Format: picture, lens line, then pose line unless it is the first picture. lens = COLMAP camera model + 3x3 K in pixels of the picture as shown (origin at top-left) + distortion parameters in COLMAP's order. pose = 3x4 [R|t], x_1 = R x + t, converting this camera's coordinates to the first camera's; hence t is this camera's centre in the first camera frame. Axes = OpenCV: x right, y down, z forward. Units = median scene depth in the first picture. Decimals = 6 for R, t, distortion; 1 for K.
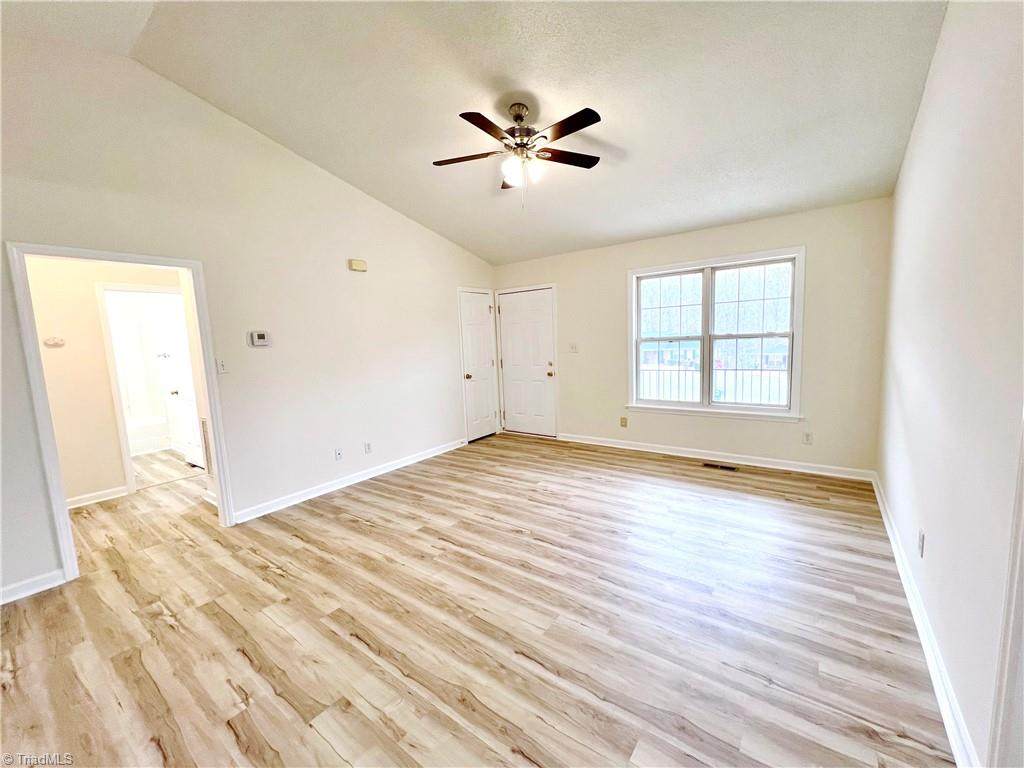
lens RADIAL K [[409.8, 0, 512.0], [0, 409.8, 384.0], [0, 0, 1]] dist [-0.000614, 0.000407]
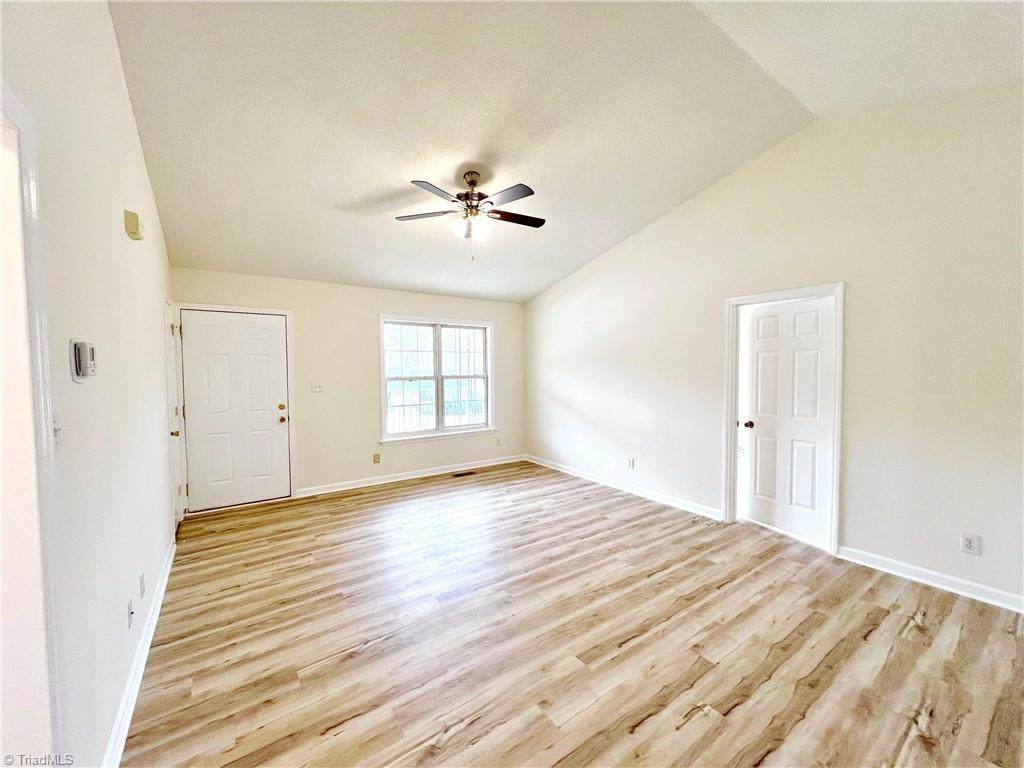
lens RADIAL K [[409.8, 0, 512.0], [0, 409.8, 384.0], [0, 0, 1]] dist [-0.000614, 0.000407]
pose [[0.309402, 0.001762, 0.950930, -0.768368], [0.097877, 0.994628, -0.033688, -0.031528], [-0.945881, 0.103497, 0.307568, 0.444444]]
